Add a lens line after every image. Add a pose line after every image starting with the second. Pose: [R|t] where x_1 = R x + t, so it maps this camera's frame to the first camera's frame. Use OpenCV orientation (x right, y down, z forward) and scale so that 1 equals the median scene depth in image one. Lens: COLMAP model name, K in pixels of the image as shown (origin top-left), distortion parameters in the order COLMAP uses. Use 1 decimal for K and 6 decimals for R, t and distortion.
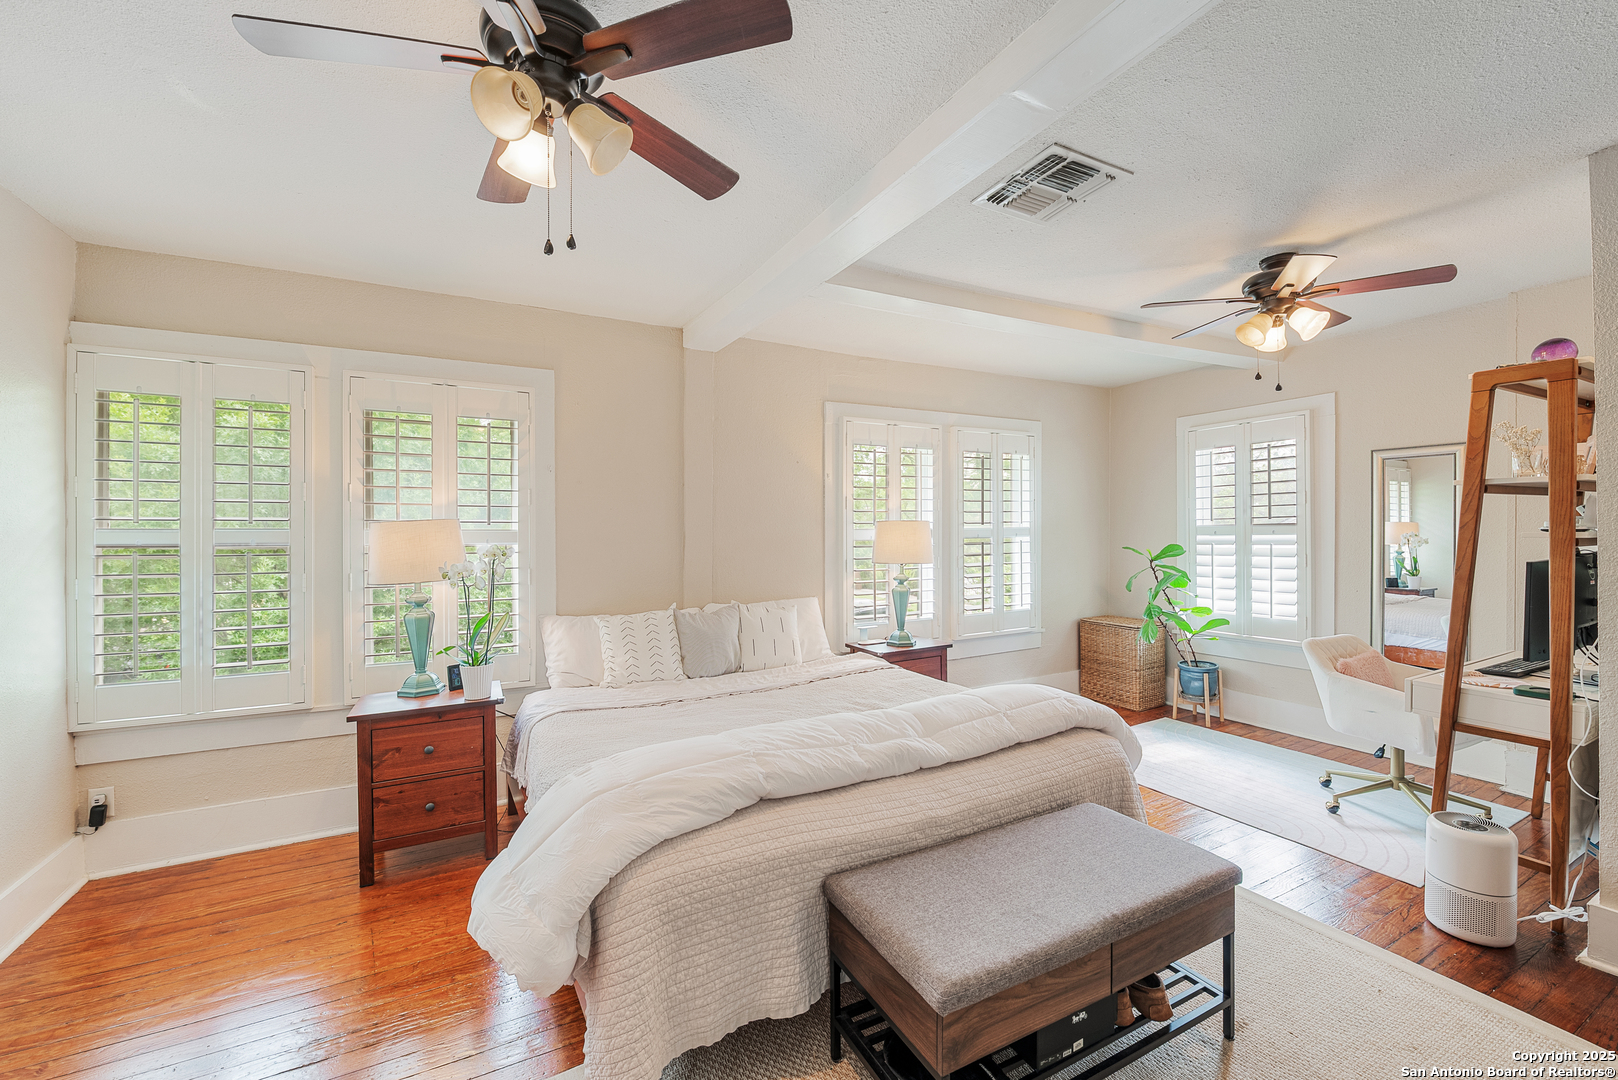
lens RADIAL K [[655.1, 0, 815.3], [0, 655.1, 530.9], [0, 0, 1]] dist [-0.002405, -0.000242]
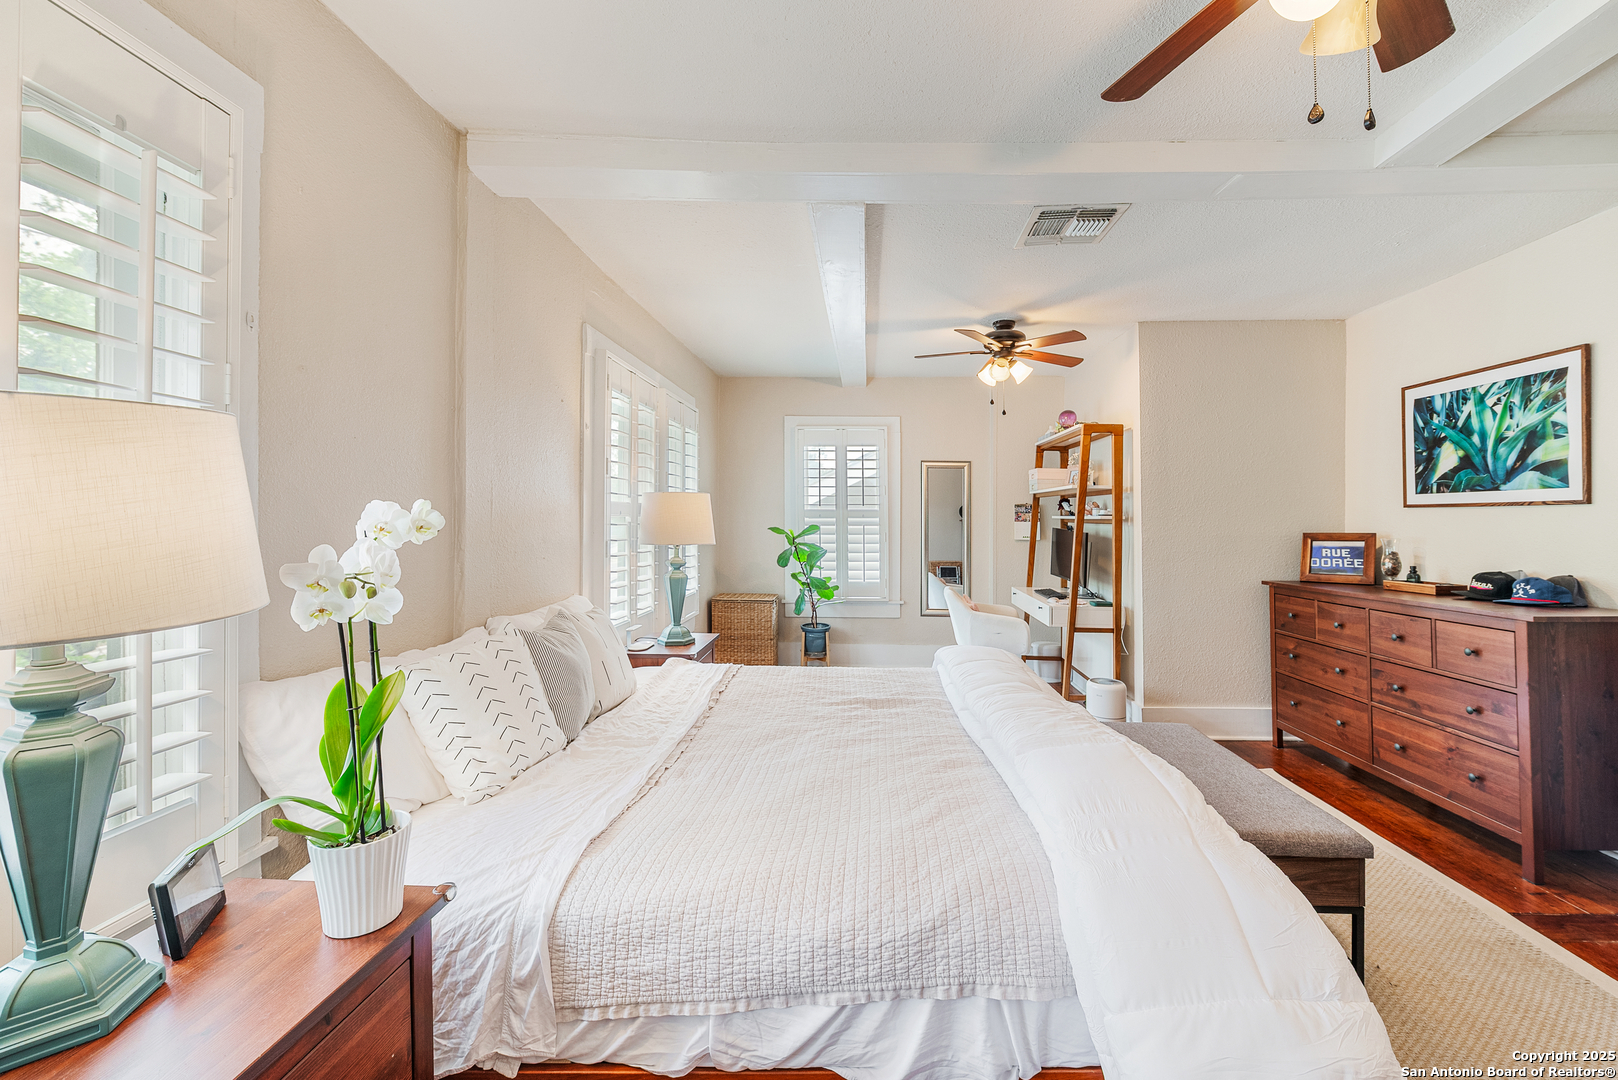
lens RADIAL K [[656.7, 0, 843.7], [0, 656.7, 514.3], [0, 0, 1]] dist [-0.000448, -0.000015]
pose [[0.499931, 0.021049, 0.865809, -0.483075], [-0.015802, 0.999760, -0.015181, 0.020516], [-0.865921, -0.006092, 0.500144, 0.402750]]
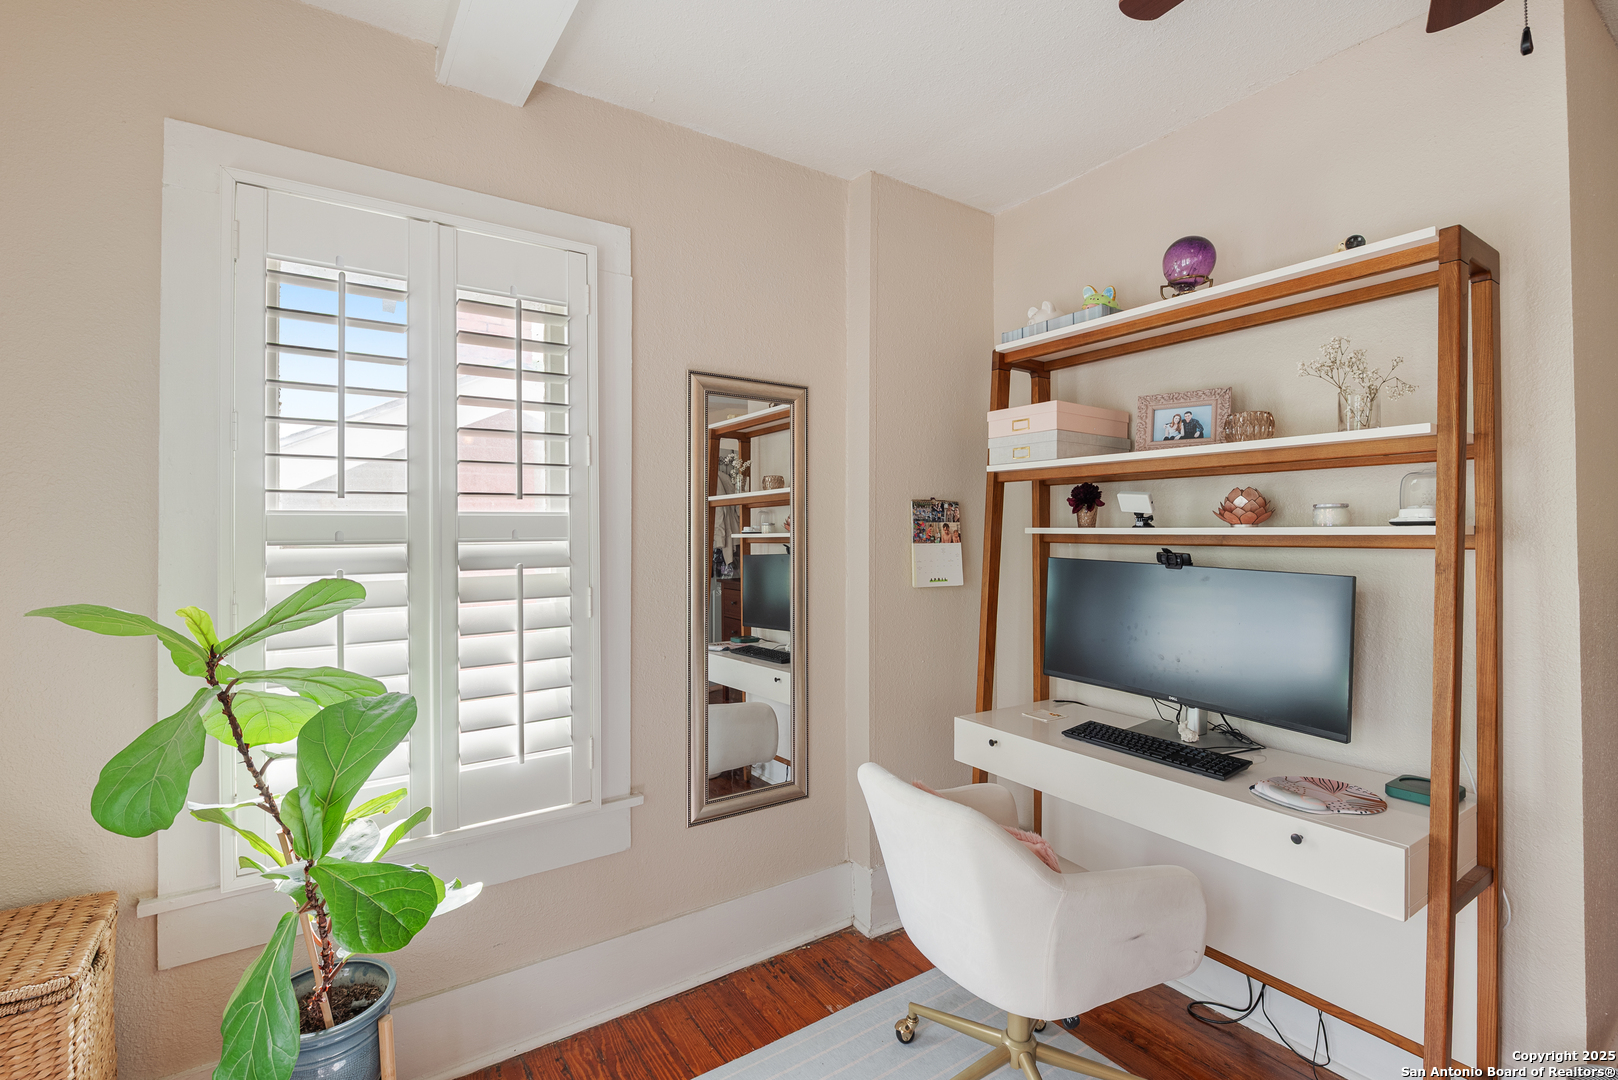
lens RADIAL K [[736.1, 0, 808.5], [0, 736.1, 508.6], [0, 0, 1]] dist [-0.000346, 0.000012]
pose [[-0.103906, 0.034059, 0.994004, 0.274109], [-0.001709, 0.999406, -0.034423, 0.001810], [-0.994586, -0.005275, -0.103786, 0.932125]]
